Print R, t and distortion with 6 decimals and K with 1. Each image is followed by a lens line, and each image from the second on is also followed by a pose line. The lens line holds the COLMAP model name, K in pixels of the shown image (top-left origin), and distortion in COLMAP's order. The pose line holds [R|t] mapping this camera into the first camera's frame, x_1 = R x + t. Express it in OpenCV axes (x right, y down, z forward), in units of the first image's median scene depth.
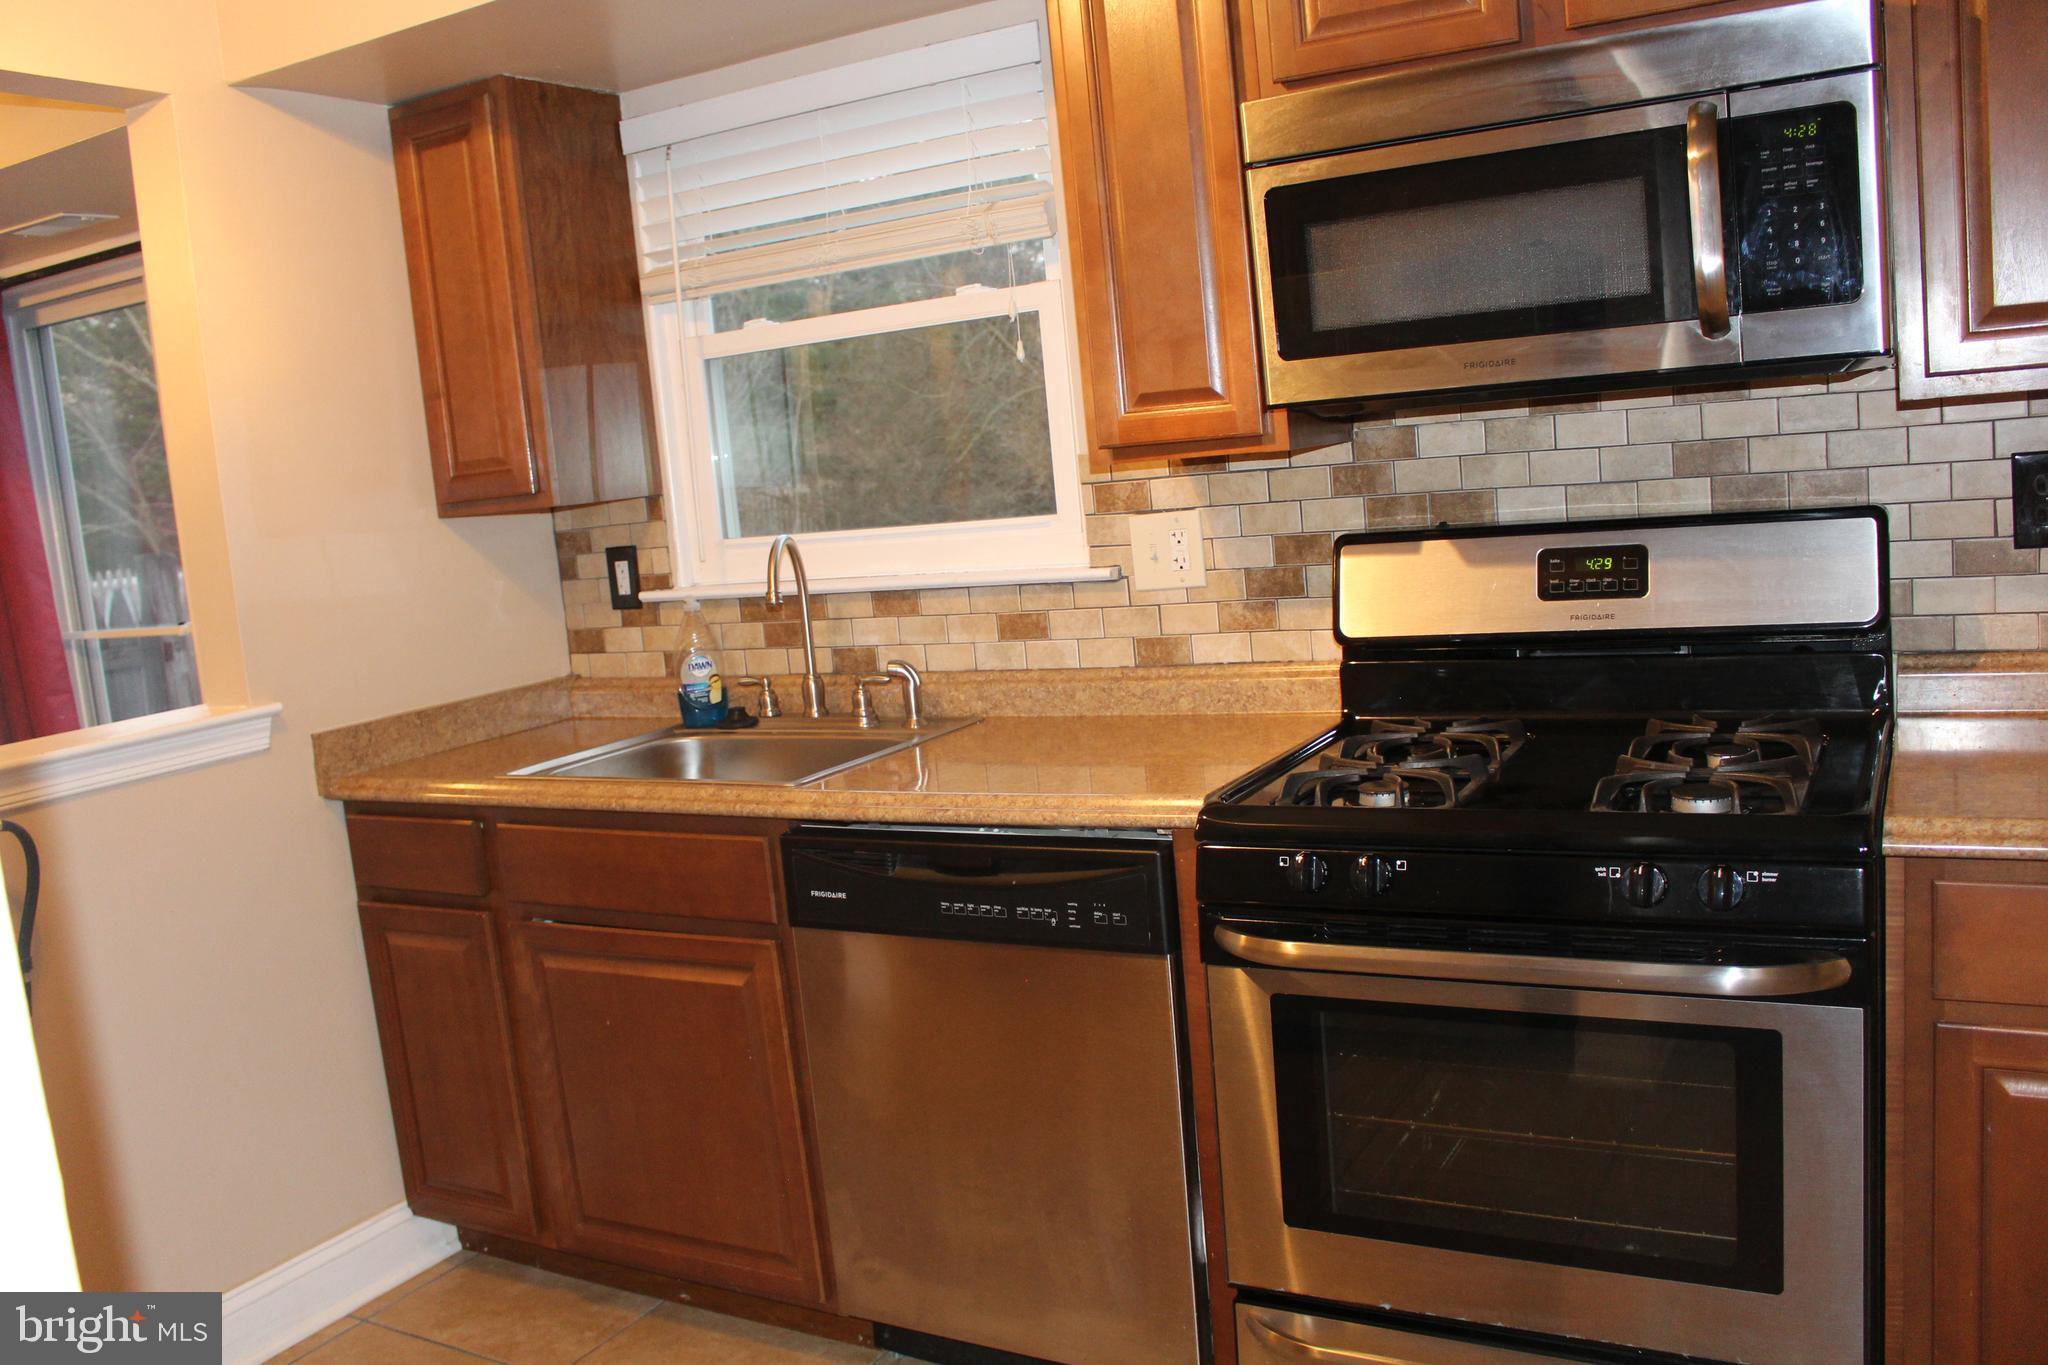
lens RADIAL K [[1670.2, 0, 1024.0], [0, 1670.2, 682.5], [0, 0, 1]] dist [-0.119224, 0.006071]
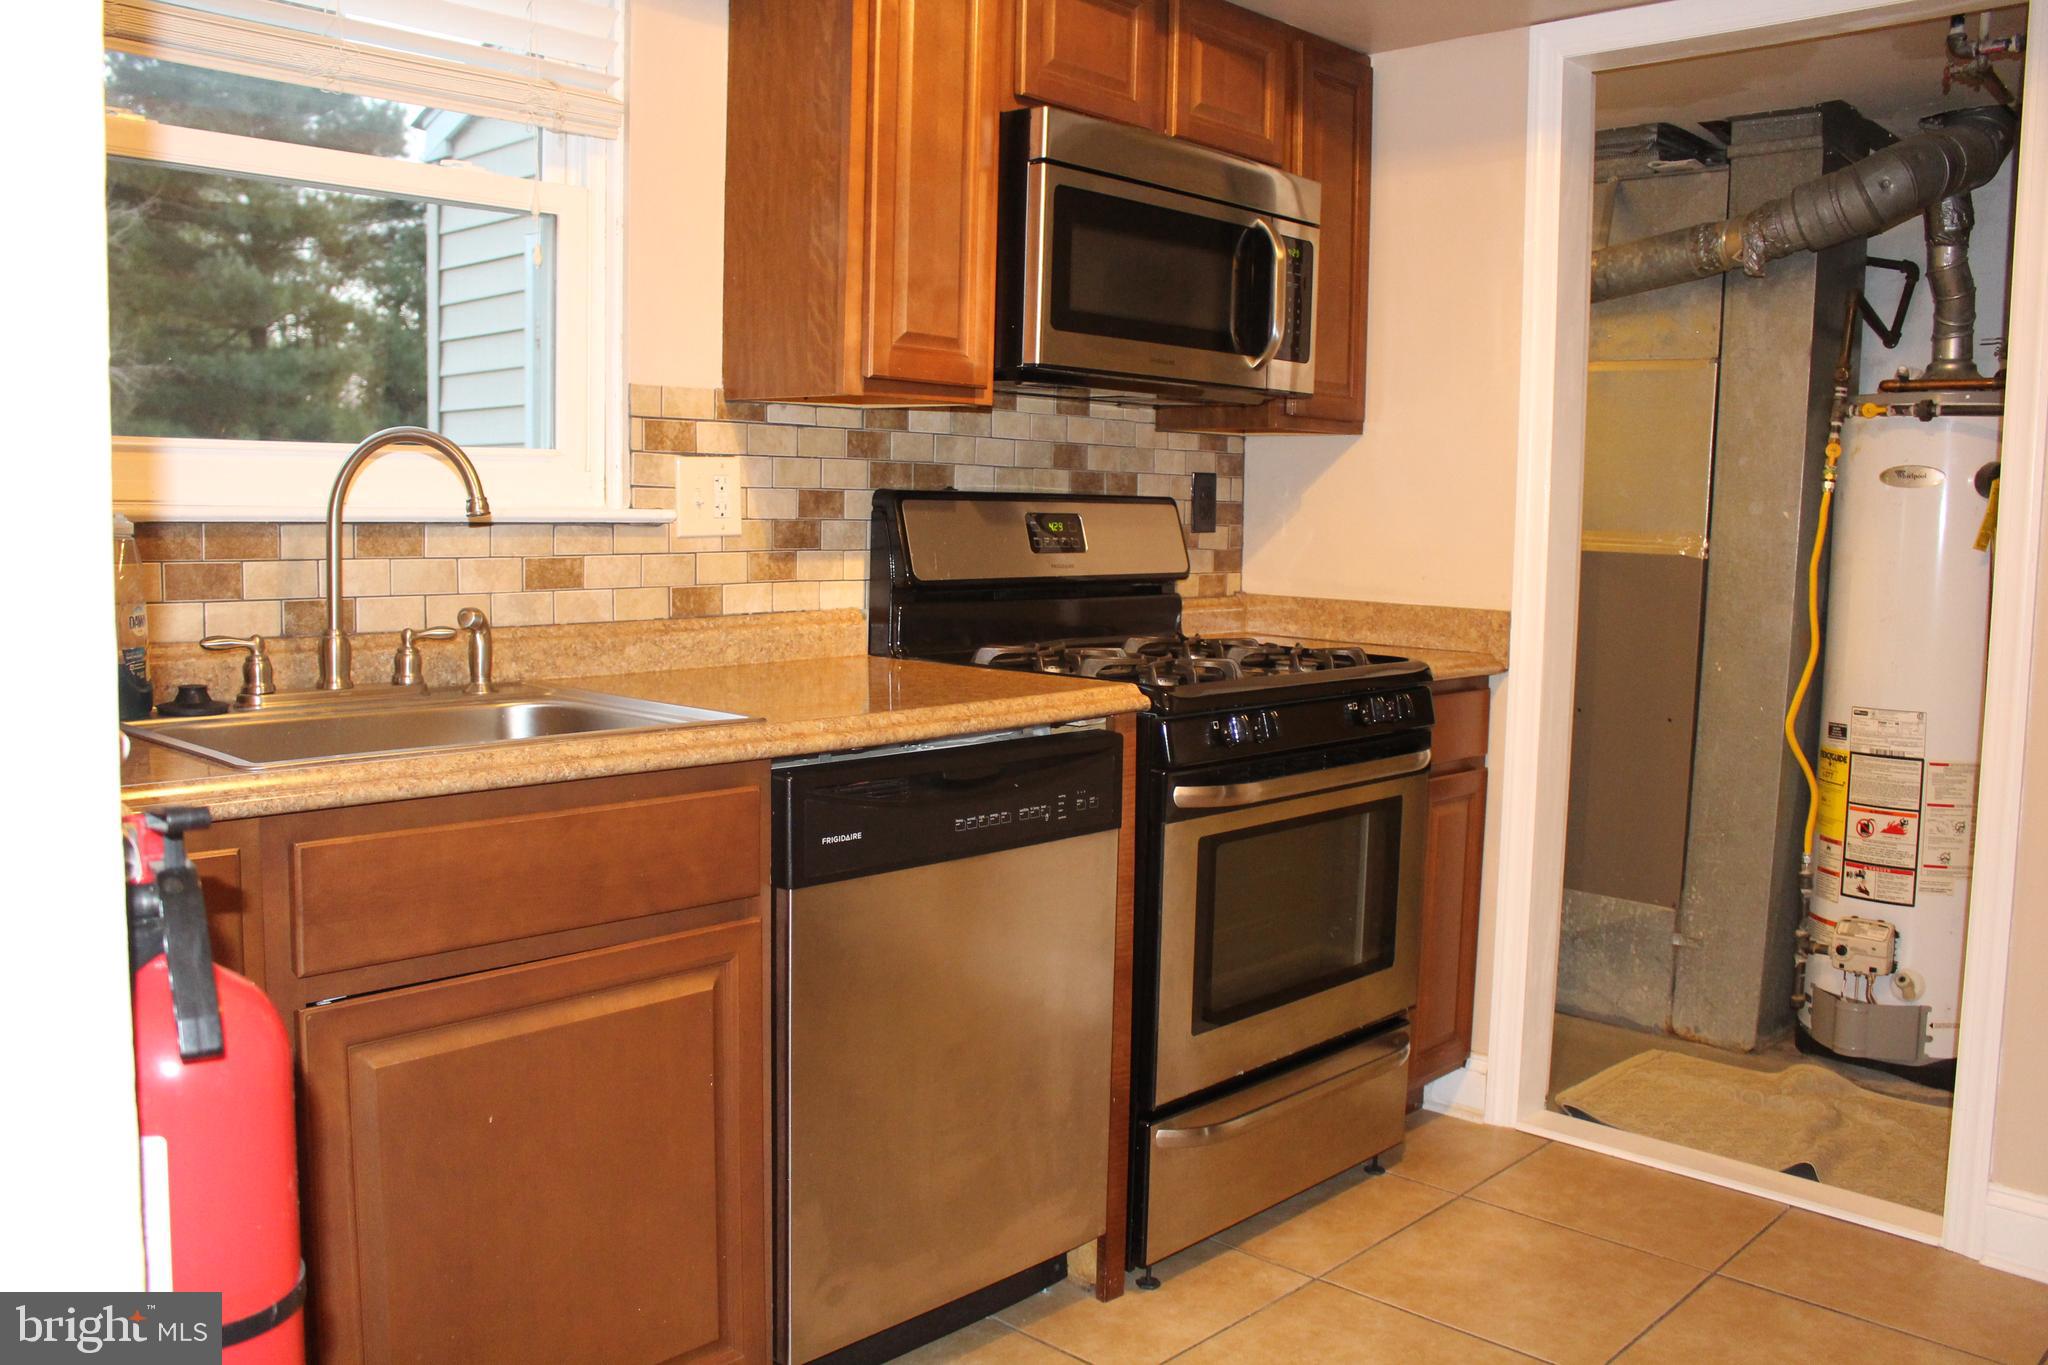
lens RADIAL K [[1670.2, 0, 1024.0], [0, 1670.2, 682.5], [0, 0, 1]] dist [-0.119224, 0.006071]
pose [[0.254501, -0.006534, 0.967051, -0.793879], [0.088221, 0.995964, -0.016488, 0.059832], [-0.963040, 0.089510, 0.254050, 0.586512]]
